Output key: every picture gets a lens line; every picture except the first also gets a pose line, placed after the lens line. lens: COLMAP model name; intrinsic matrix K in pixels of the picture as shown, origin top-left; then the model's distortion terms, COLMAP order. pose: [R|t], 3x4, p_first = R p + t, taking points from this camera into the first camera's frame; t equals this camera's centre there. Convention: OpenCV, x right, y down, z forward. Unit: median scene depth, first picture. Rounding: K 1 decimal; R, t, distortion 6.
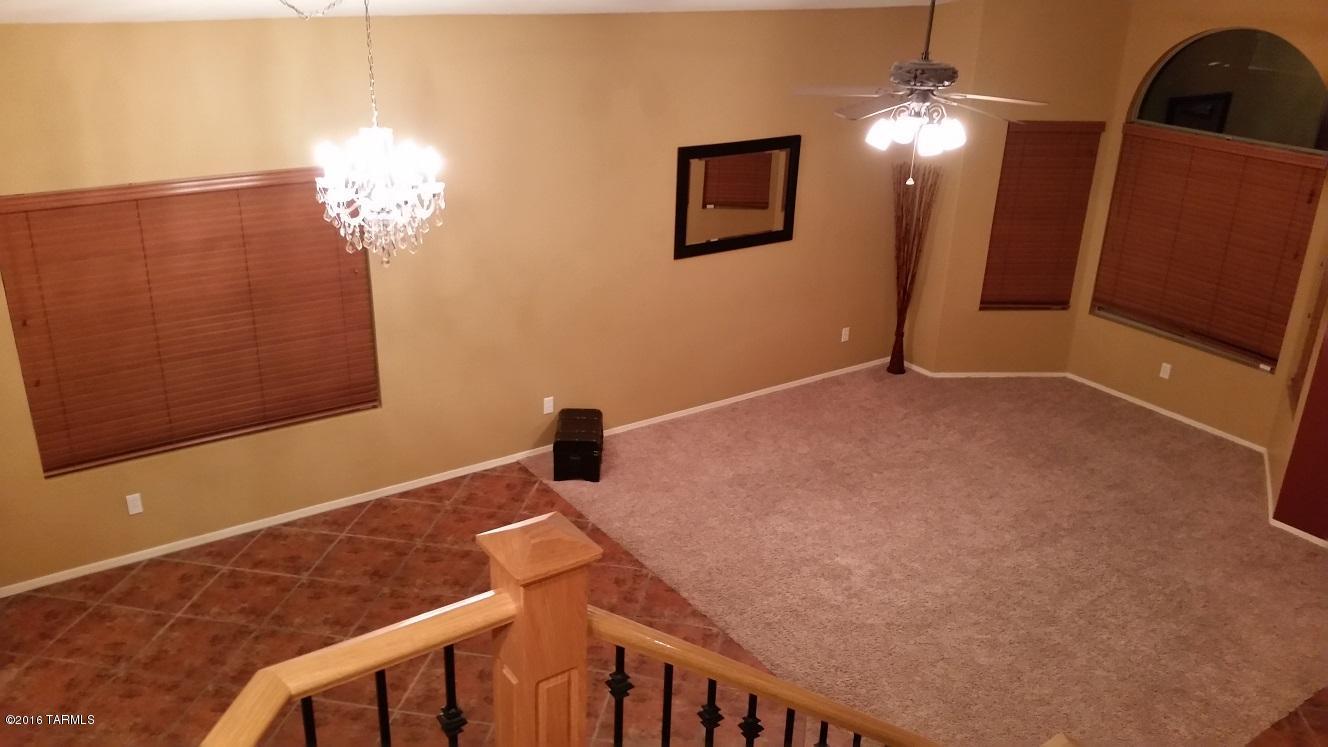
lens RADIAL K [[1087.4, 0, 664.0], [0, 1087.4, 373.5], [0, 0, 1]] dist [0.135397, -0.280917]
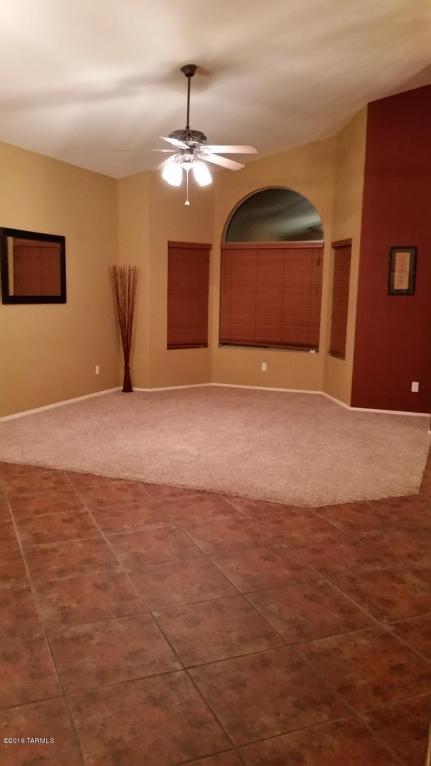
lens RADIAL K [[627.2, 0, 215.5], [0, 627.2, 383.0], [0, 0, 1]] dist [0.135397, -0.280917]
pose [[0.835902, -0.093696, 0.540823, -0.212423], [0.213650, 0.963155, -0.163356, 0.189023], [-0.505591, 0.252097, 0.825121, 0.158904]]
